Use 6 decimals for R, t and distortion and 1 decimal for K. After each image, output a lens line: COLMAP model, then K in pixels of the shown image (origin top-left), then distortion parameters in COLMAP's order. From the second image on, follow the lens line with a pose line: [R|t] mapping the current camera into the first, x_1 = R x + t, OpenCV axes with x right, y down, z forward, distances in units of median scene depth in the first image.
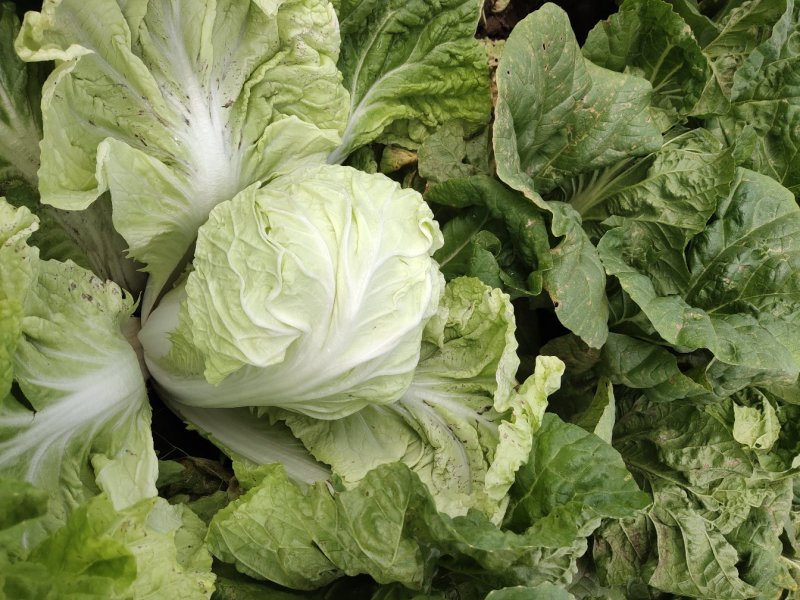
lens RADIAL K [[590.0, 0, 400.0], [0, 590.0, 300.0], [0, 0, 1]] dist [0.024114, -0.006494]
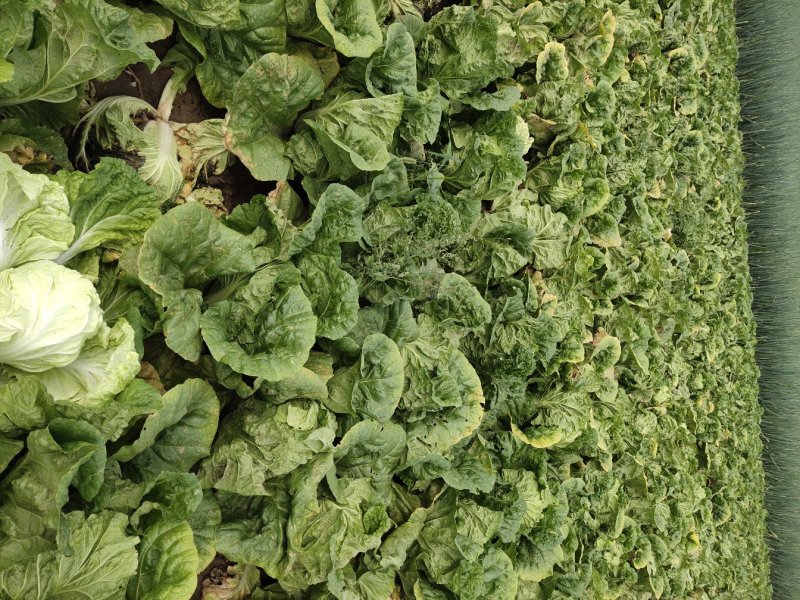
lens RADIAL K [[635.9, 0, 396.7], [0, 635.9, 309.7], [0, 0, 1]] dist [0.001122, 0.251234]
pose [[0.974794, 0.148462, 0.166540, 0.664683], [-0.136158, 0.987198, -0.083079, -0.011348], [-0.176742, 0.058309, 0.982529, -1.445792]]
